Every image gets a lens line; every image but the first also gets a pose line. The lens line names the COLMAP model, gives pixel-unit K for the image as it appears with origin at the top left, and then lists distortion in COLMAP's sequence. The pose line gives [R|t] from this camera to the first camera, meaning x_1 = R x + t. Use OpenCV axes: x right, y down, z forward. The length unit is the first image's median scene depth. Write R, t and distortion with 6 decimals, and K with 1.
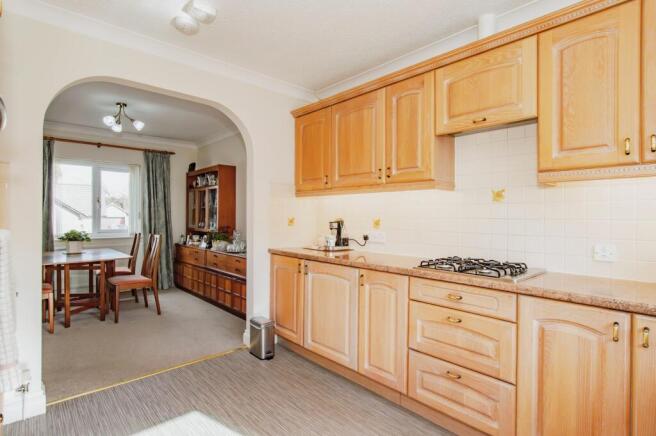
lens RADIAL K [[330.6, 0, 328.0], [0, 330.6, 218.0], [0, 0, 1]] dist [-0.000927, -0.000187]
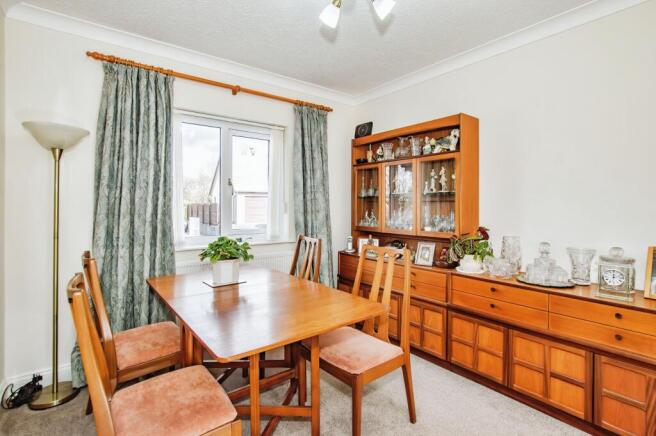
lens RADIAL K [[310.3, 0, 329.1], [0, 310.3, 213.8], [0, 0, 1]] dist [-0.001059, -0.000031]
pose [[0.996649, -0.003255, -0.081728, -0.444054], [0.005160, 0.999720, 0.023109, -0.008552], [0.081630, -0.023453, 0.996387, 0.415106]]
